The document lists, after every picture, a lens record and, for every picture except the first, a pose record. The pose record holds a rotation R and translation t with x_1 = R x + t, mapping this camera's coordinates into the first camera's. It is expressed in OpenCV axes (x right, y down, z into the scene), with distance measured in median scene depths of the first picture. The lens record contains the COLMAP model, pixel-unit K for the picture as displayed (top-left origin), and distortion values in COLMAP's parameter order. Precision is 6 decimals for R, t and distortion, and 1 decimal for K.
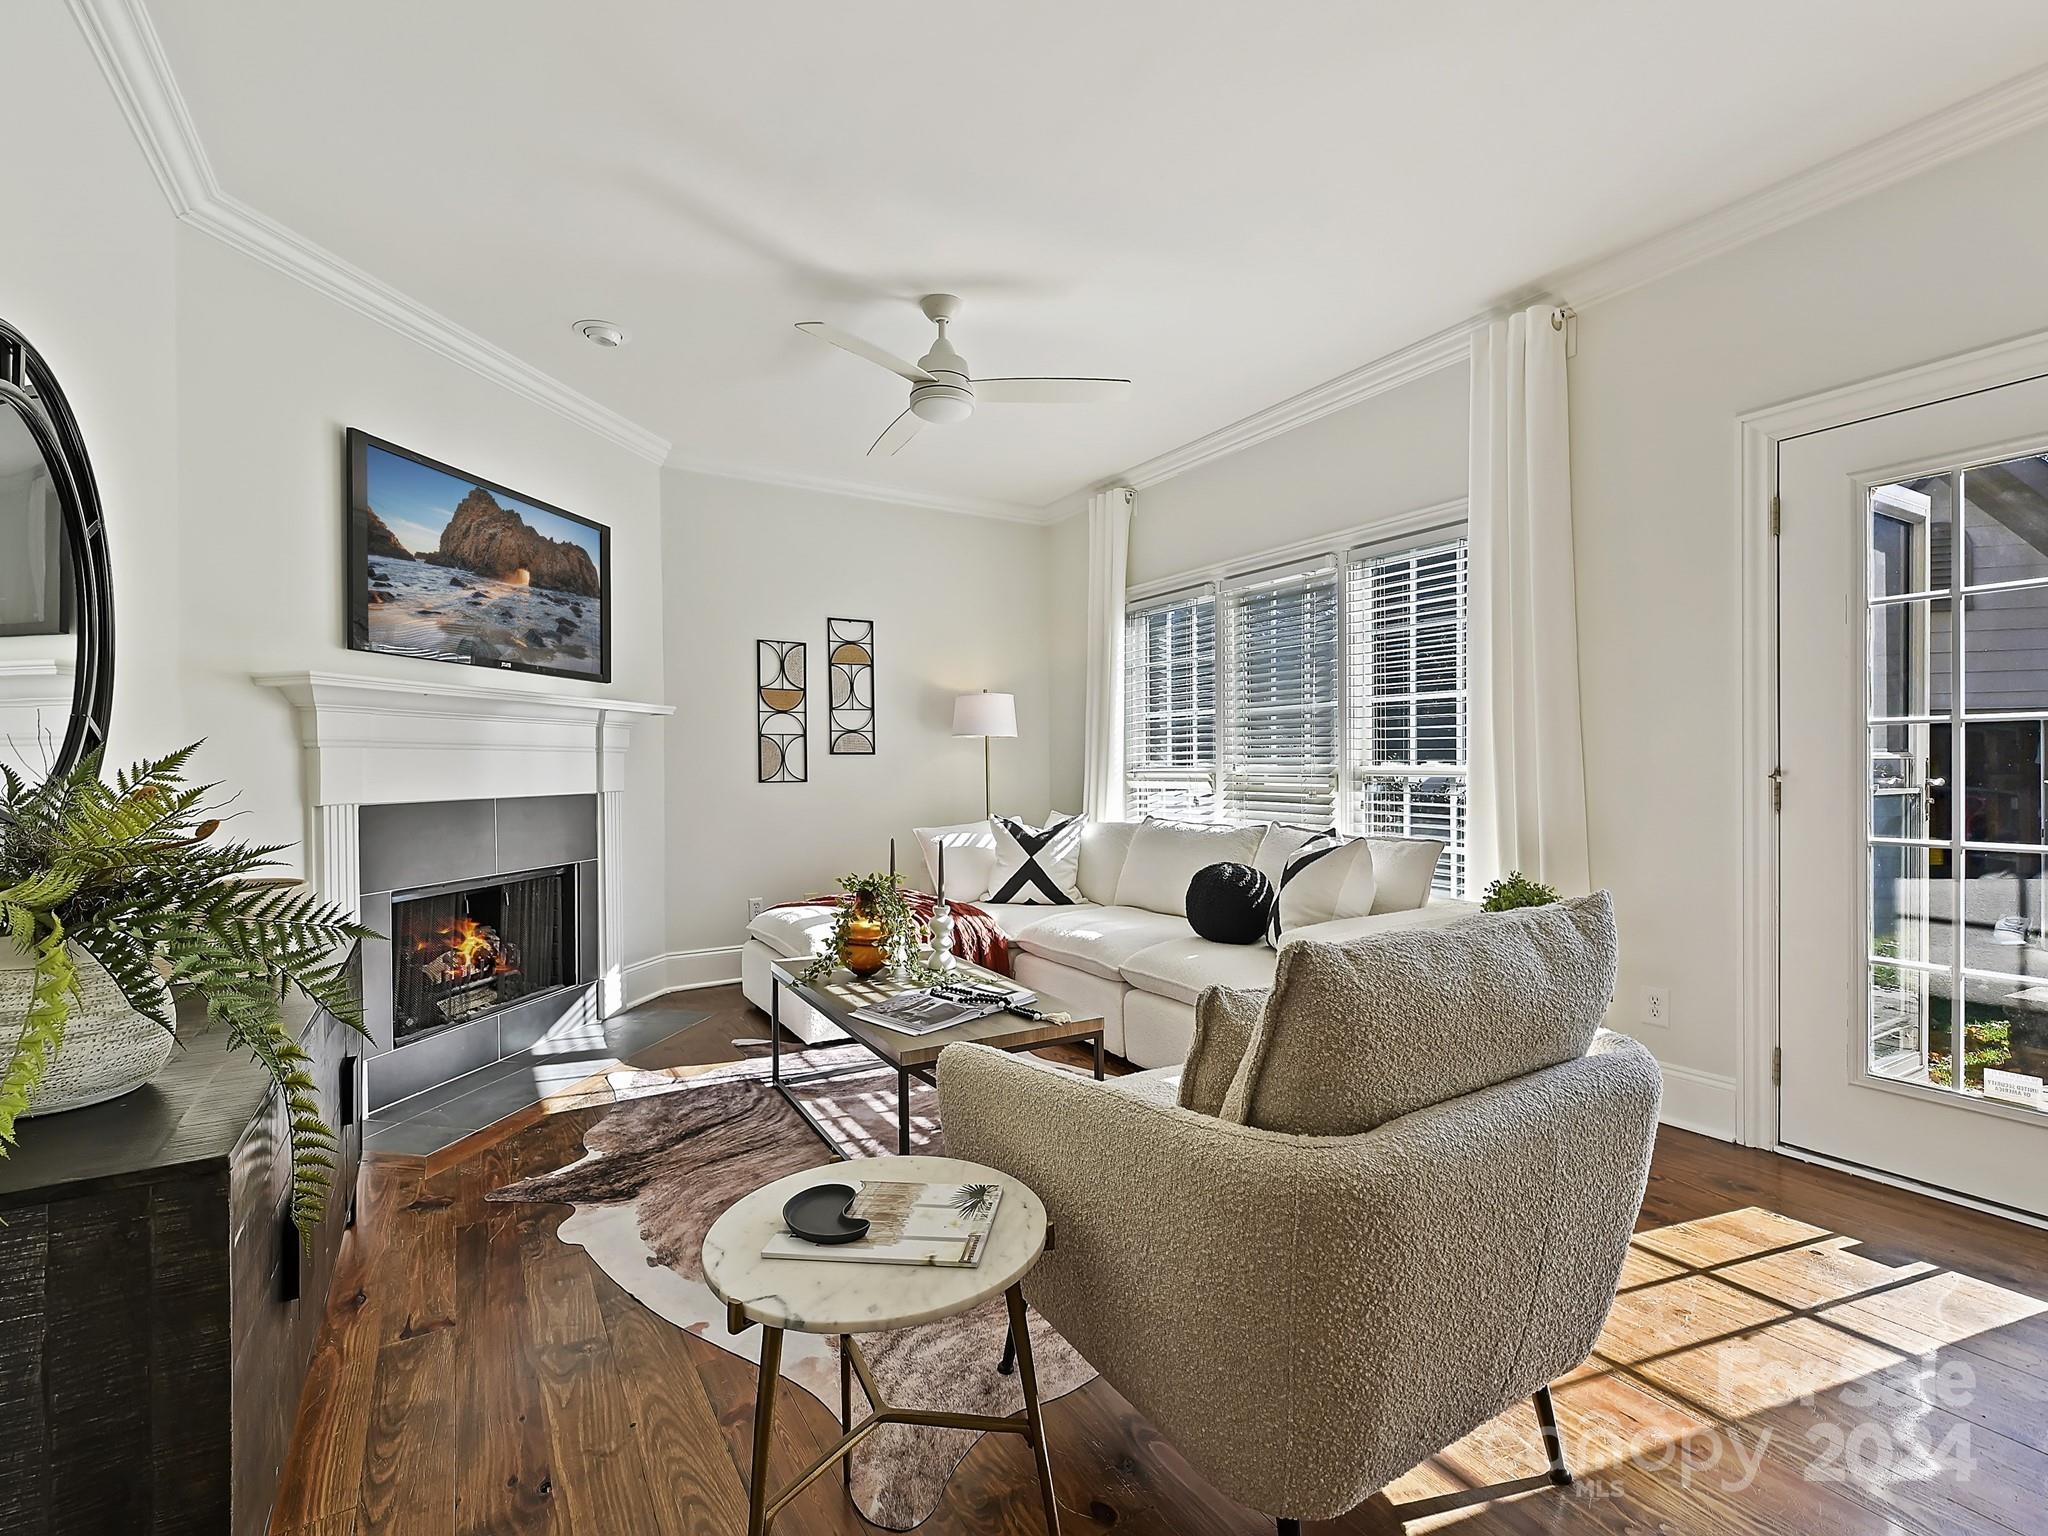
lens RADIAL K [[927.0, 0, 1024.4], [0, 927.0, 777.4], [0, 0, 1]] dist [-0.002968, 0.000178]
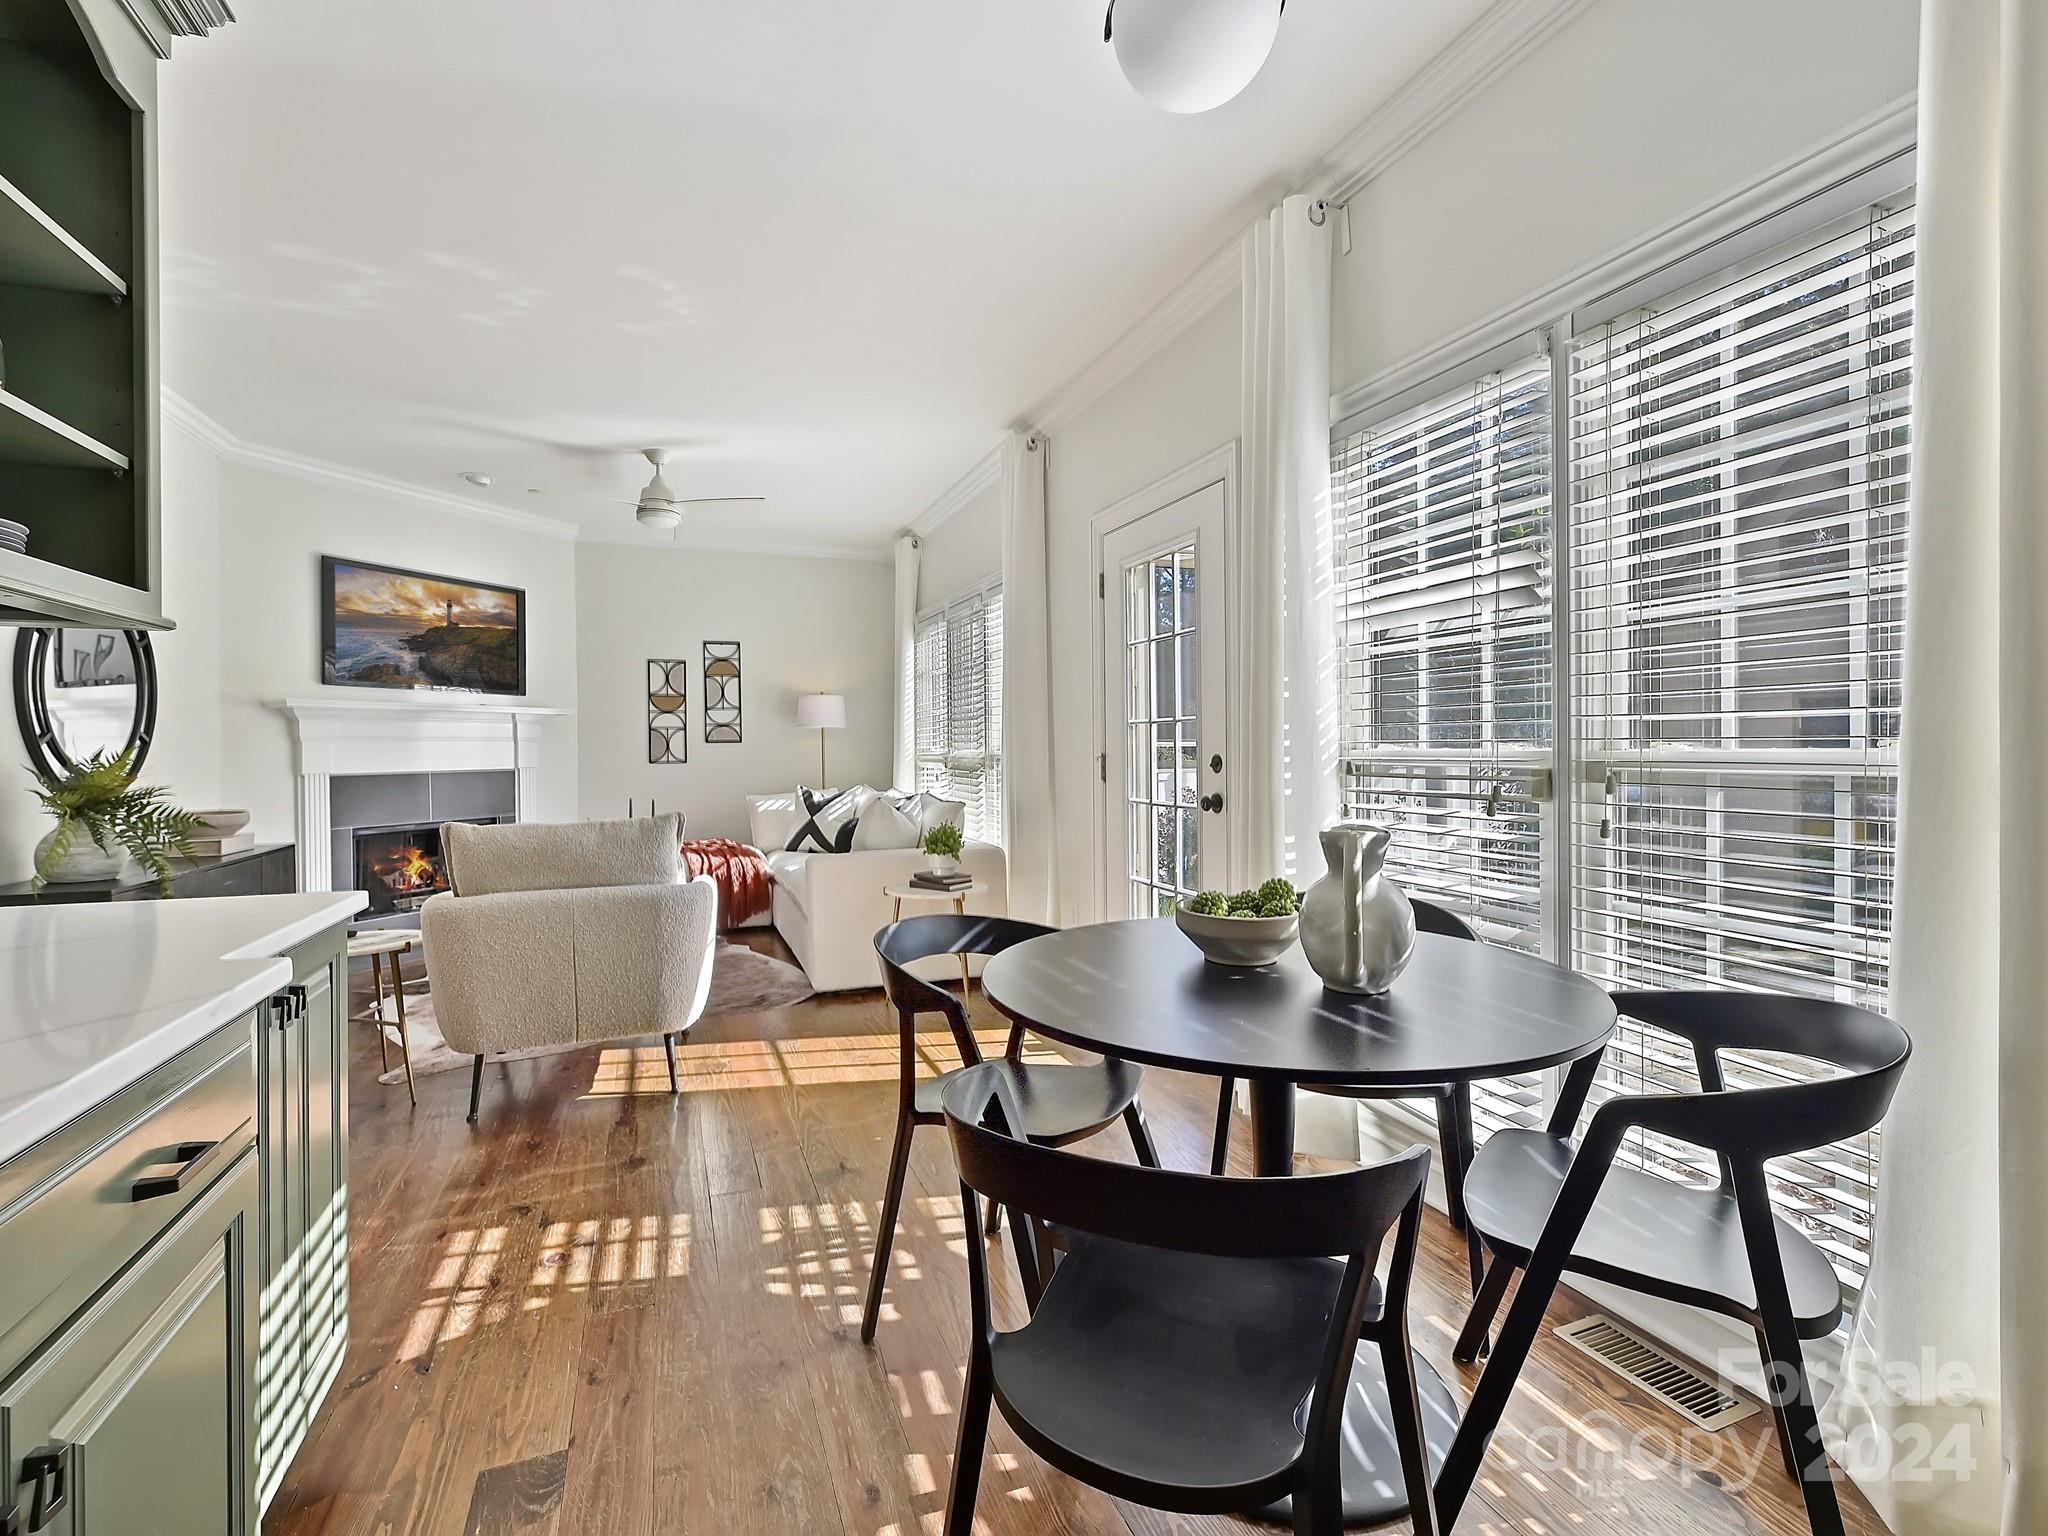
lens RADIAL K [[927.0, 0, 1009.3], [0, 927.0, 750.2], [0, 0, 1]] dist [-0.002968, 0.000178]
pose [[0.982860, -0.002358, -0.184338, 0.544763], [0.000673, 0.999957, -0.009203, 0.000003], [0.184352, 0.008921, 0.982820, -0.289462]]
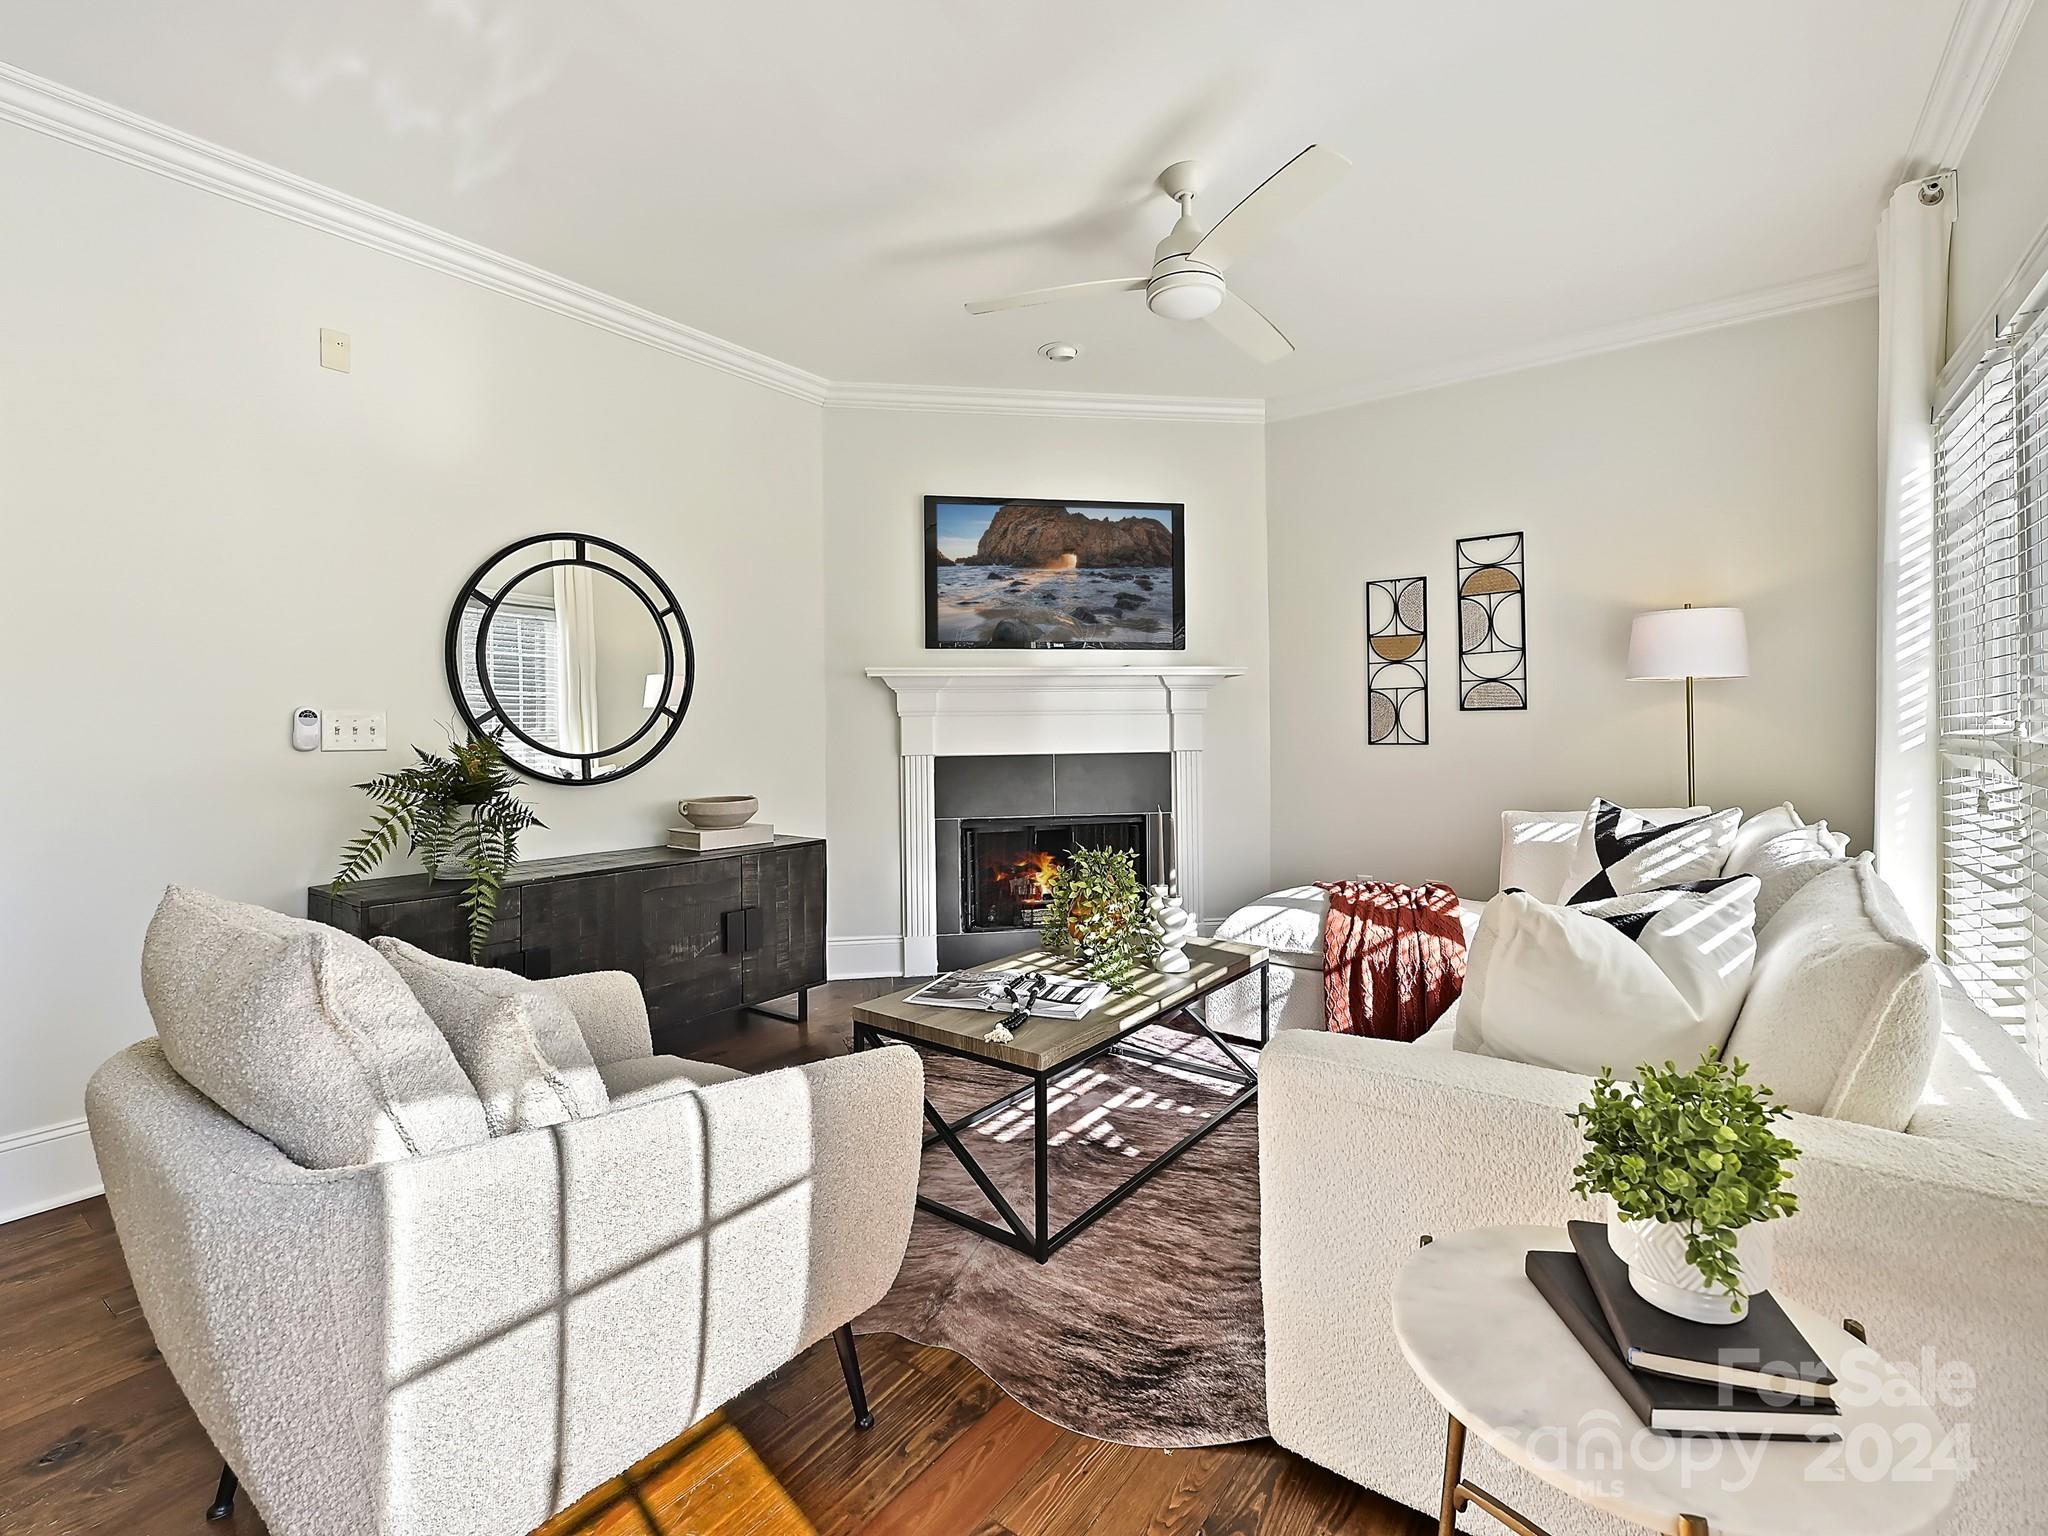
lens RADIAL K [[927.0, 0, 1025.2], [0, 927.0, 729.2], [0, 0, 1]] dist [-0.002968, 0.000178]
pose [[0.381033, 0.001074, -0.924561, 0.441278], [-0.001481, 0.999999, 0.000551, -0.009301], [0.924560, 0.001159, 0.381034, 0.392498]]
